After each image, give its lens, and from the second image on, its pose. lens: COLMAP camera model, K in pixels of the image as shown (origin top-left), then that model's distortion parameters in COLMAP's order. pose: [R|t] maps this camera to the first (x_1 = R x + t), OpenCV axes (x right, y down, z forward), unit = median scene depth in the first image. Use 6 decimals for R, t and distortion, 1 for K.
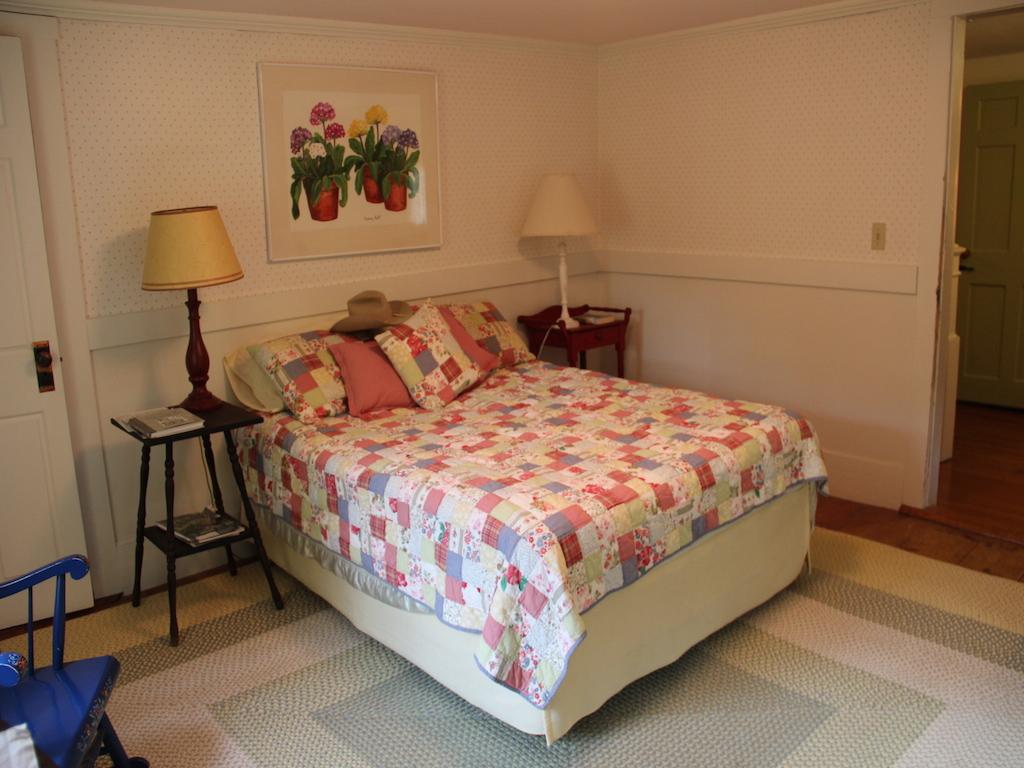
lens RADIAL K [[836.9, 0, 512.0], [0, 836.9, 384.0], [0, 0, 1]] dist [-0.140597, 0.000608]
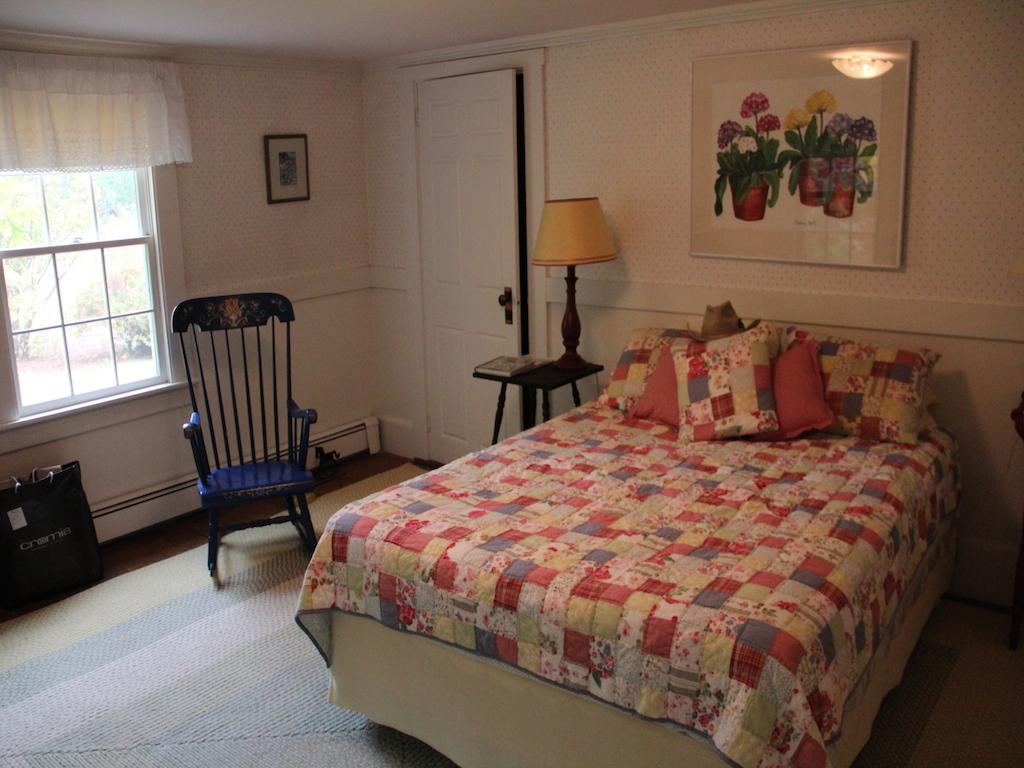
lens RADIAL K [[836.3, 0, 512.3], [0, 836.3, 355.1], [0, 0, 1]] dist [-0.124093, 0.003939]
pose [[0.194410, 0.236781, -0.951913, 0.671120], [-0.210455, 0.957899, 0.195289, -0.185367], [0.958078, 0.162369, 0.236057, 0.574085]]
